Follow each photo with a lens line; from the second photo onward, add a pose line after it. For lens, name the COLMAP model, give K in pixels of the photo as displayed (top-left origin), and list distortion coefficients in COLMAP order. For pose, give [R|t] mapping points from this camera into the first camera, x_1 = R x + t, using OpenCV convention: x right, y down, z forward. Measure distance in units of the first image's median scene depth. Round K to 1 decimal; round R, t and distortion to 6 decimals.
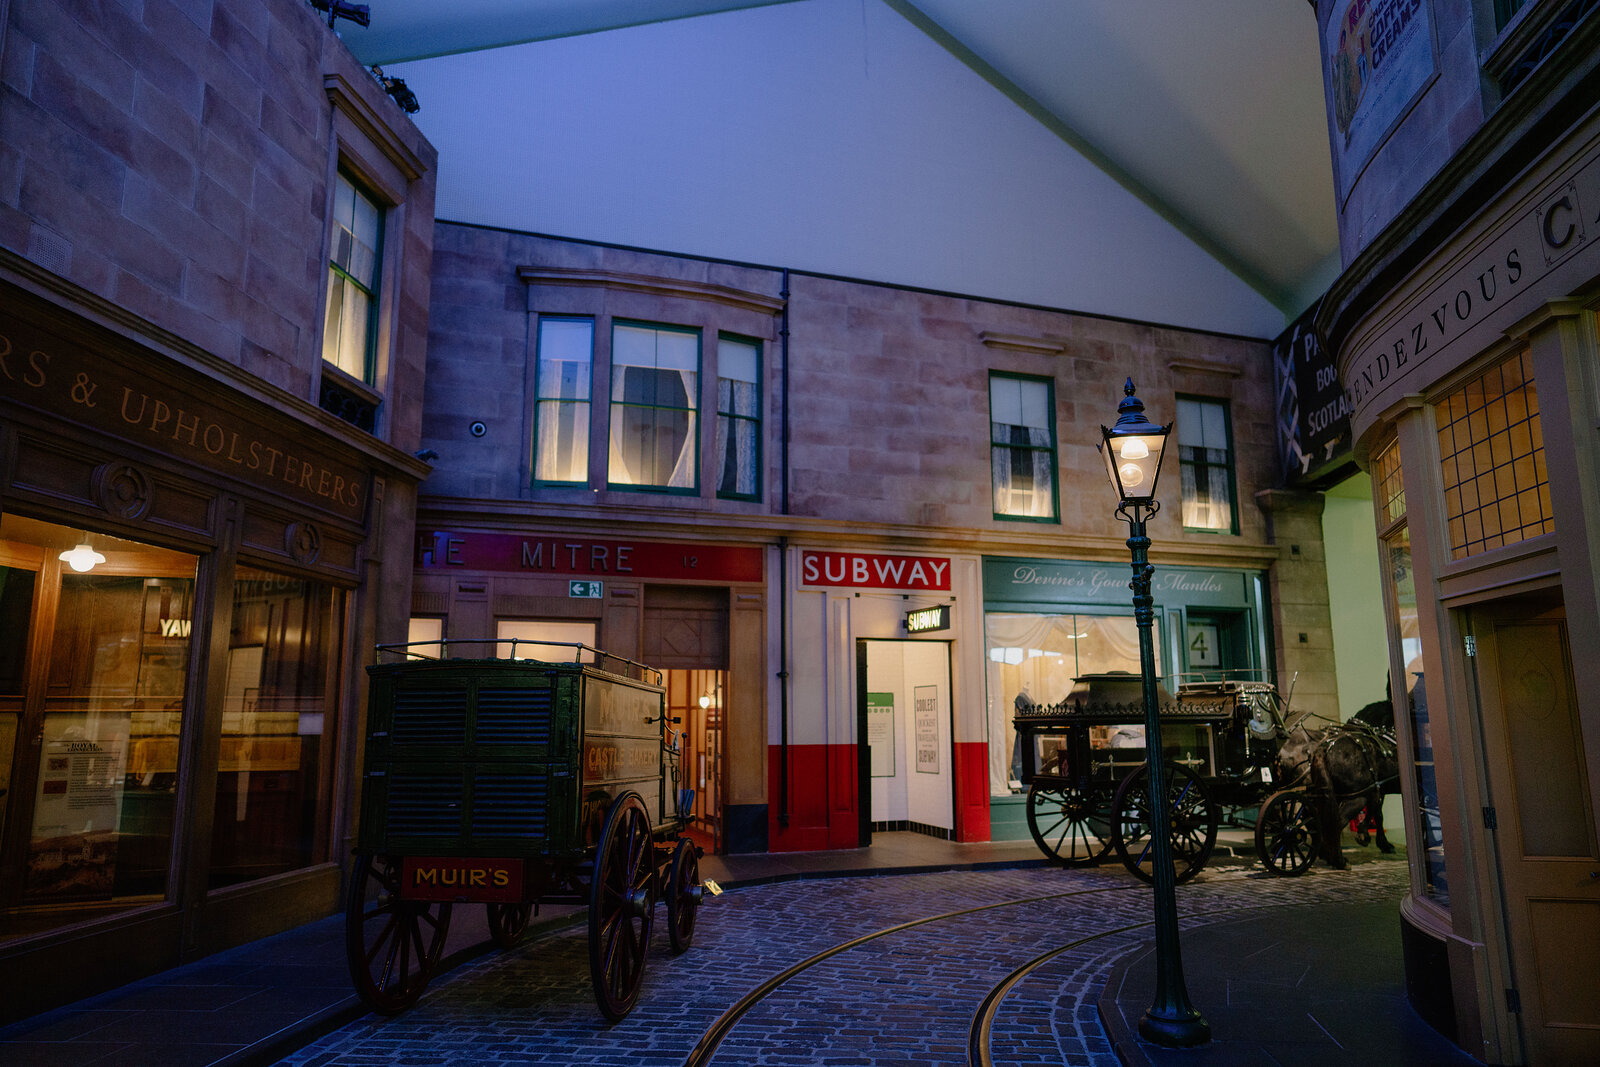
lens RADIAL K [[1050.5, 0, 800.0], [0, 1050.5, 533.5], [0, 0, 1]] dist [-0.032234, 0.052221]
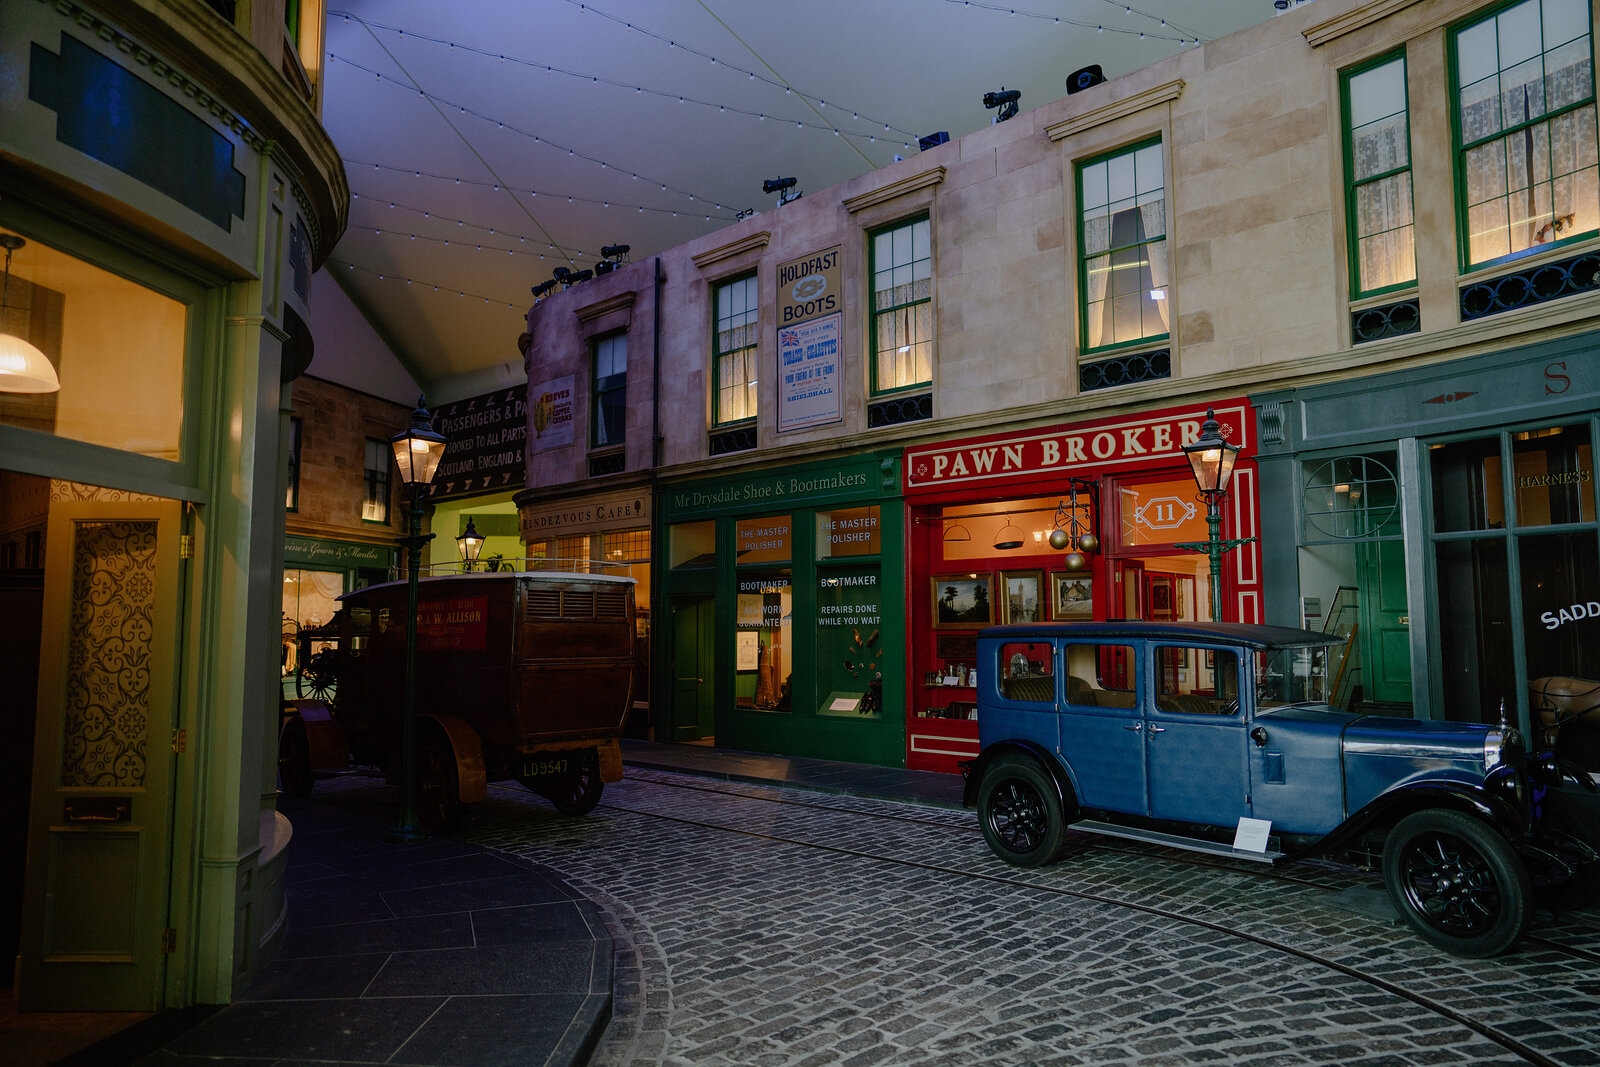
lens RADIAL K [[1050.5, 0, 800.0], [0, 1050.5, 533.5], [0, 0, 1]] dist [-0.032234, 0.052221]
pose [[0.588630, 0.079682, 0.804466, -0.564167], [-0.146204, 0.989214, 0.008997, -0.100940], [-0.795072, -0.122912, 0.593930, -0.548877]]
